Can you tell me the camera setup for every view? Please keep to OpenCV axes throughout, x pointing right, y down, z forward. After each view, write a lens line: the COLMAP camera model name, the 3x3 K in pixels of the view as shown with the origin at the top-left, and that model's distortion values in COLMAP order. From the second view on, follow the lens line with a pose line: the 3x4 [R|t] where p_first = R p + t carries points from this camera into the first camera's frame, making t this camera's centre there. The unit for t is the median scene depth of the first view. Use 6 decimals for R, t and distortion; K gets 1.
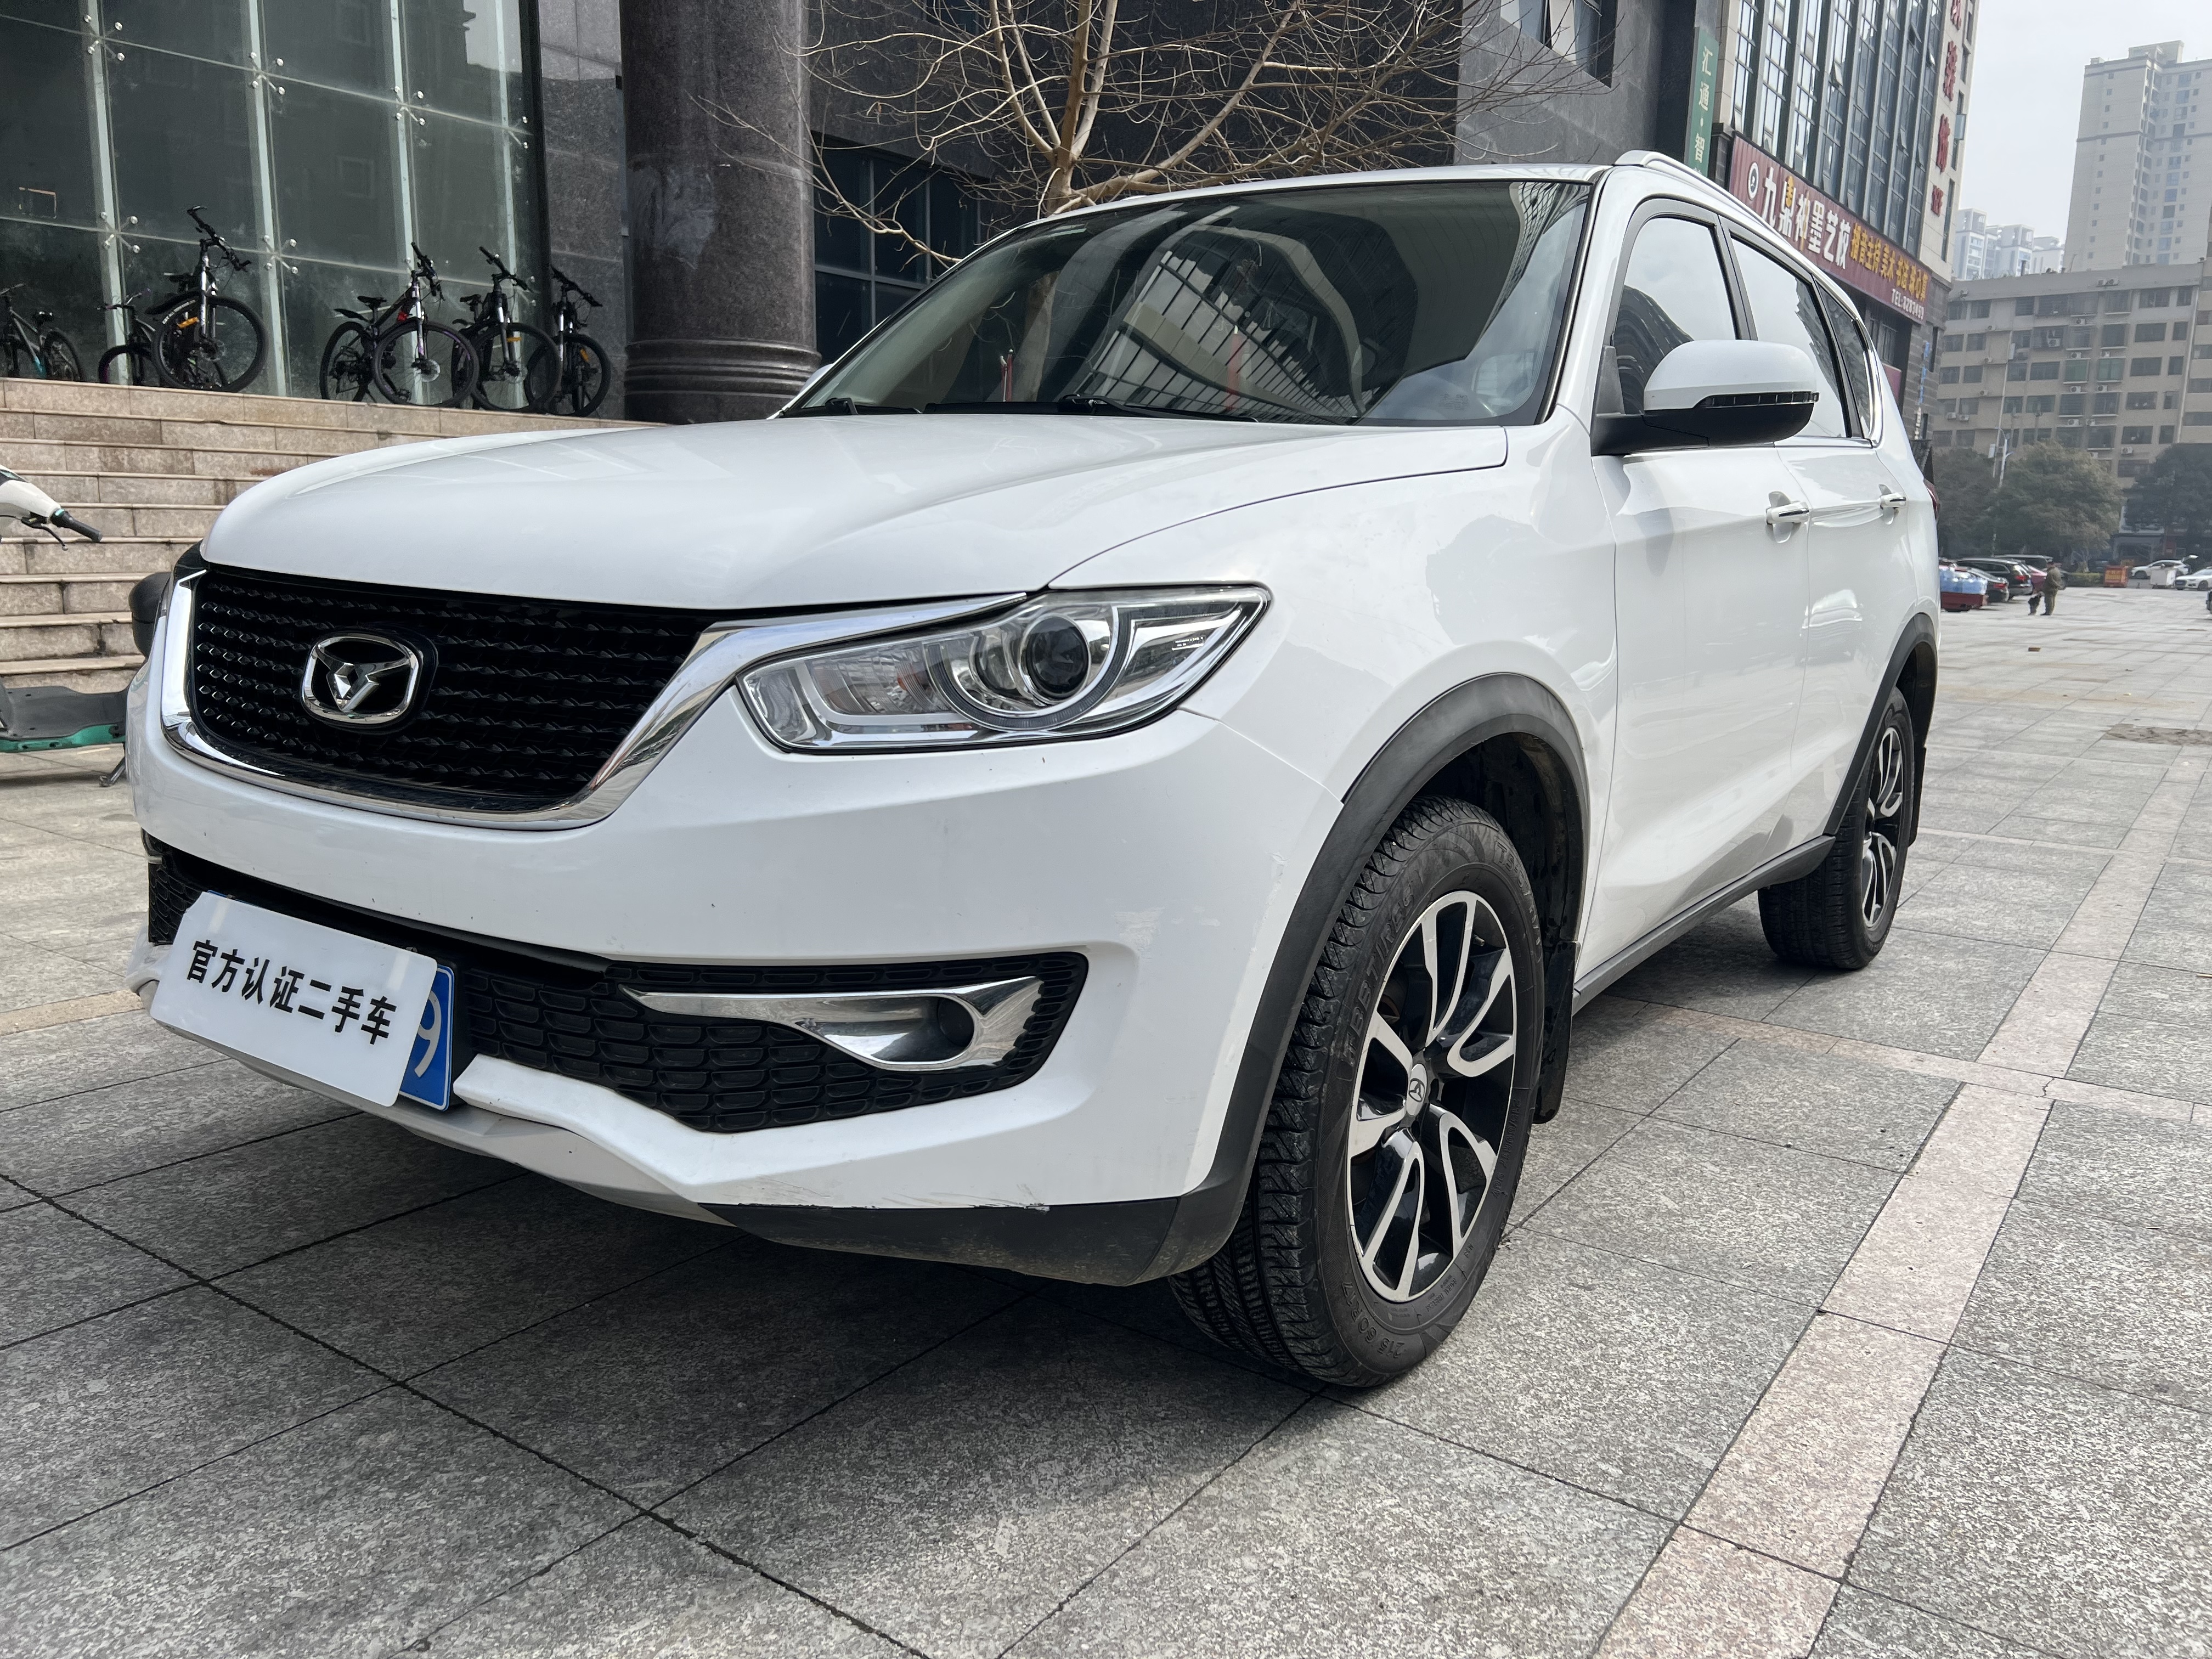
lens RADIAL K [[1669.2, 0, 1129.9], [0, 1669.2, 819.5], [0, 0, 1]] dist [0.065449, -0.066495]
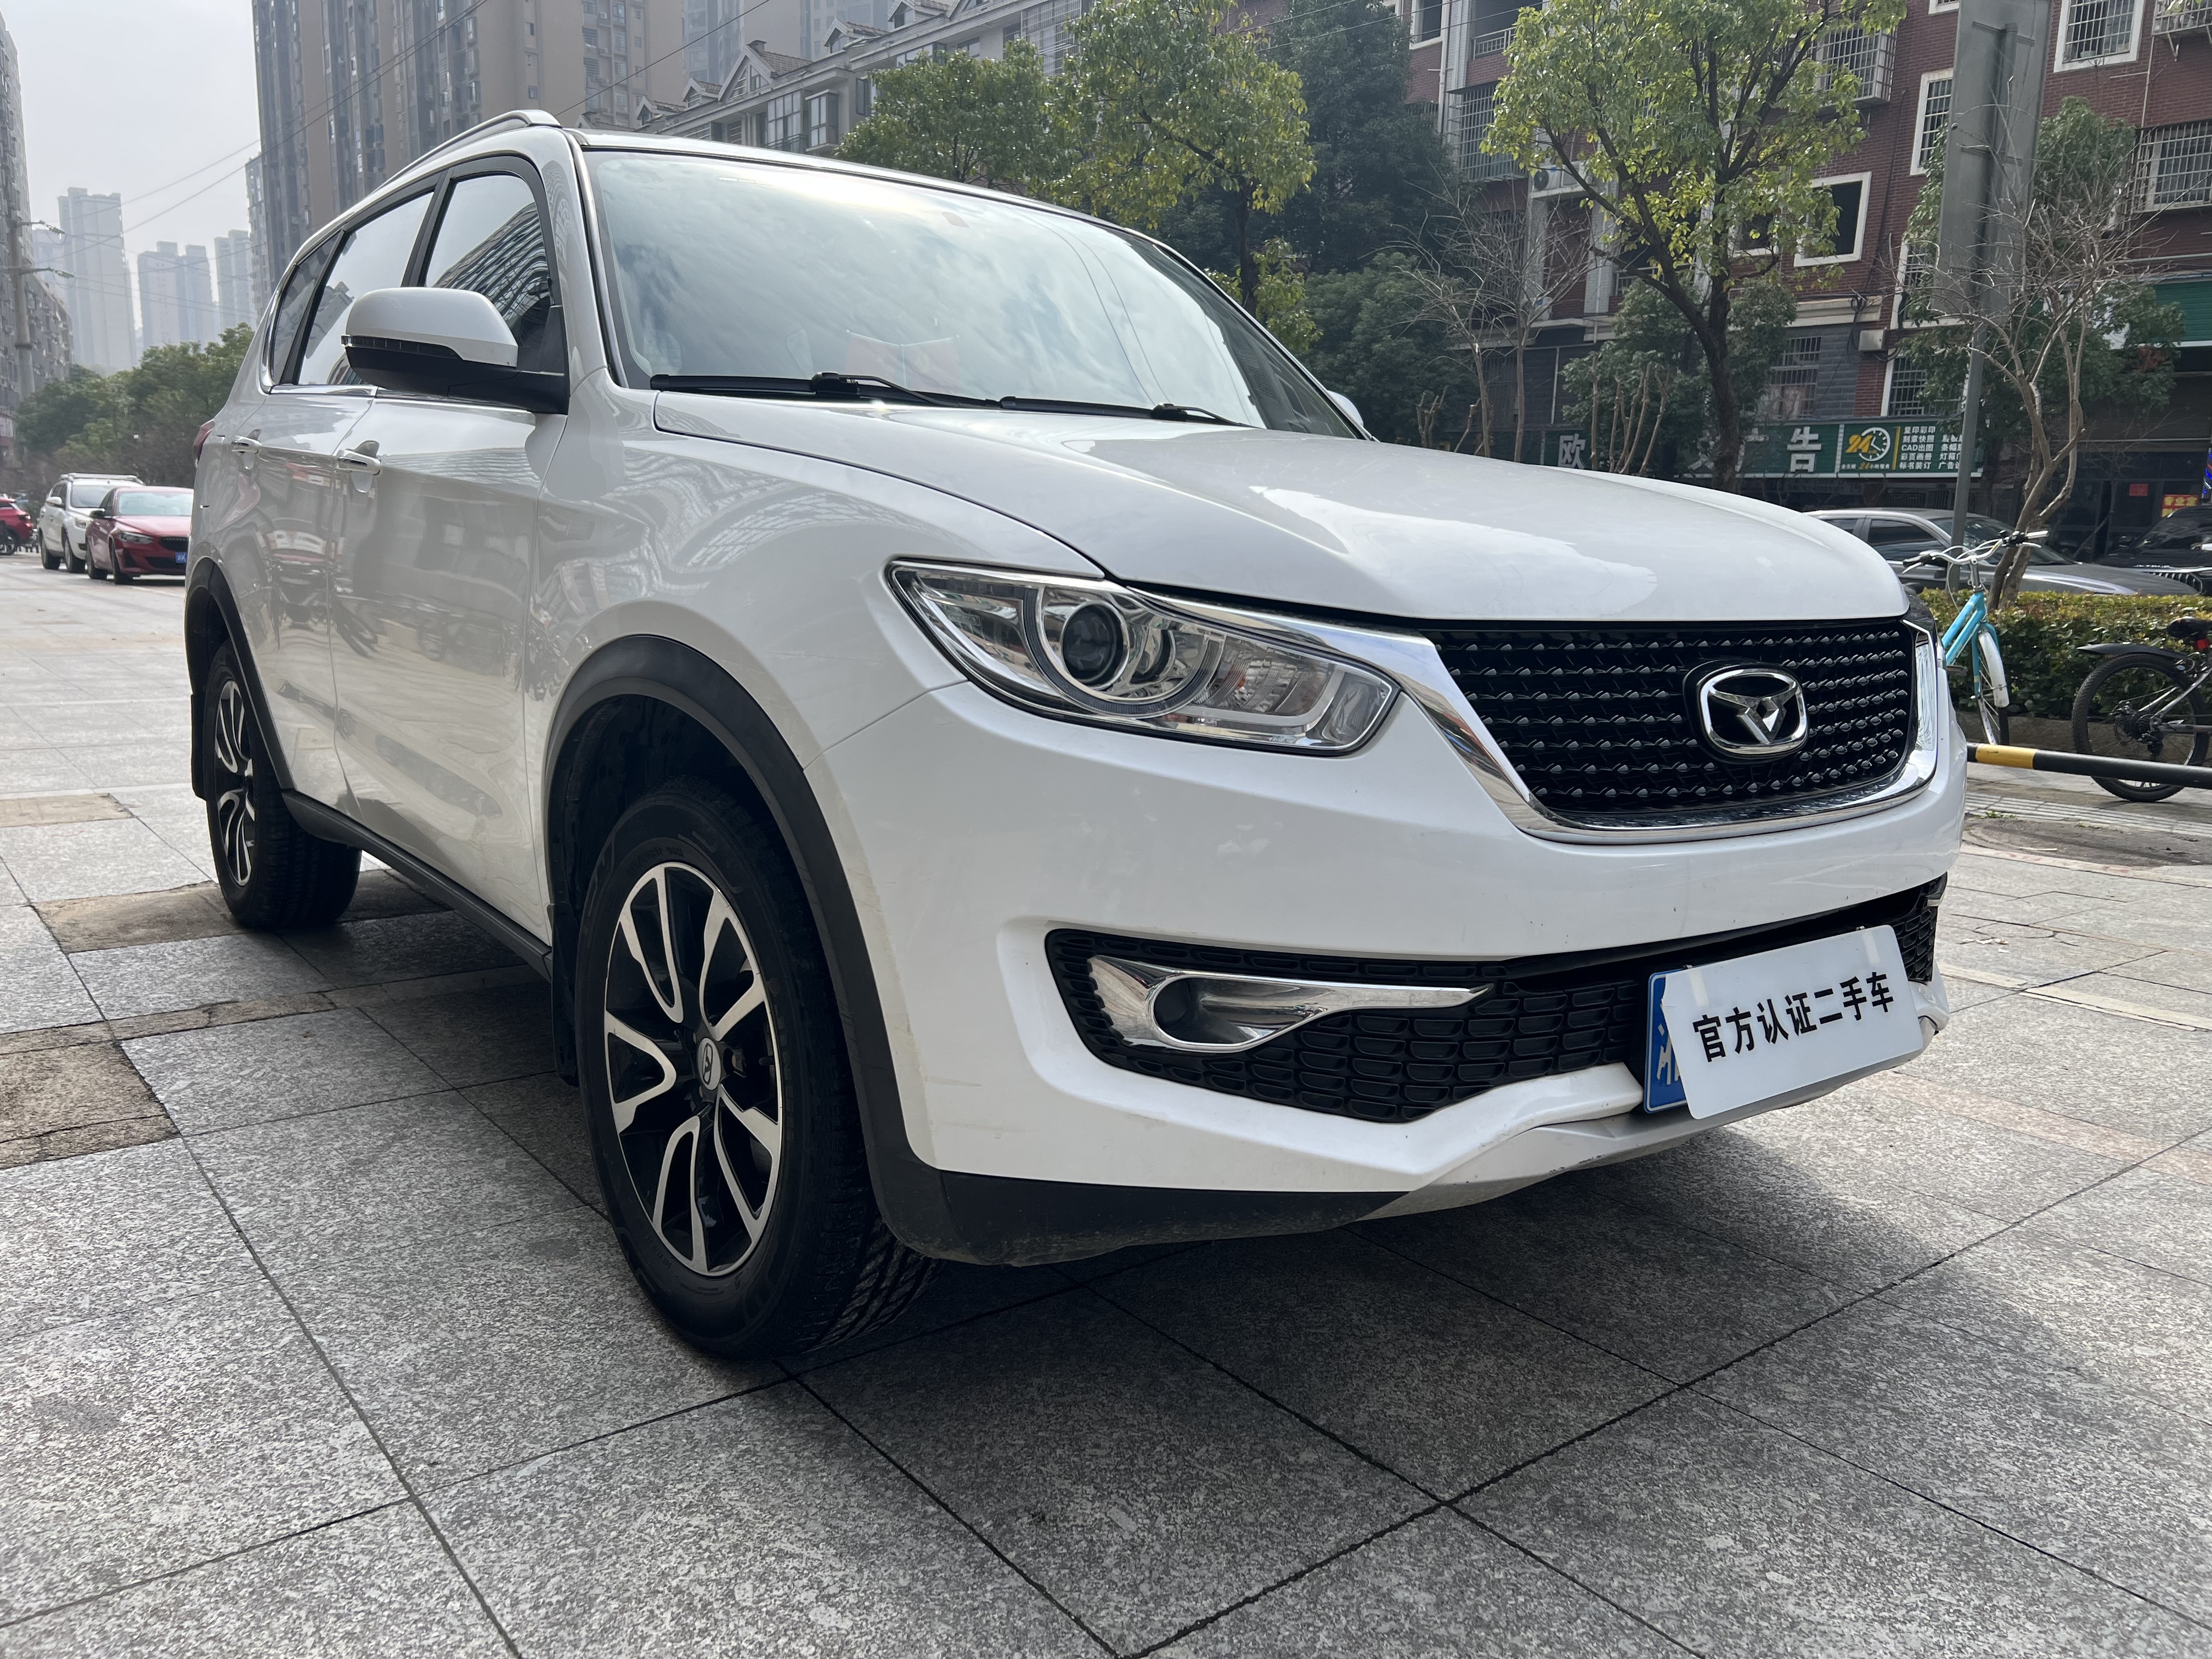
lens RADIAL K [[1671.4, 0, 1107.6], [0, 1671.4, 834.6], [0, 0, 1]] dist [0.055784, -0.058056]
pose [[0.309844, -0.199299, 0.929665, -0.208709], [0.150022, 0.975783, 0.159186, -0.031168], [-0.938877, 0.090147, 0.332240, 0.139166]]
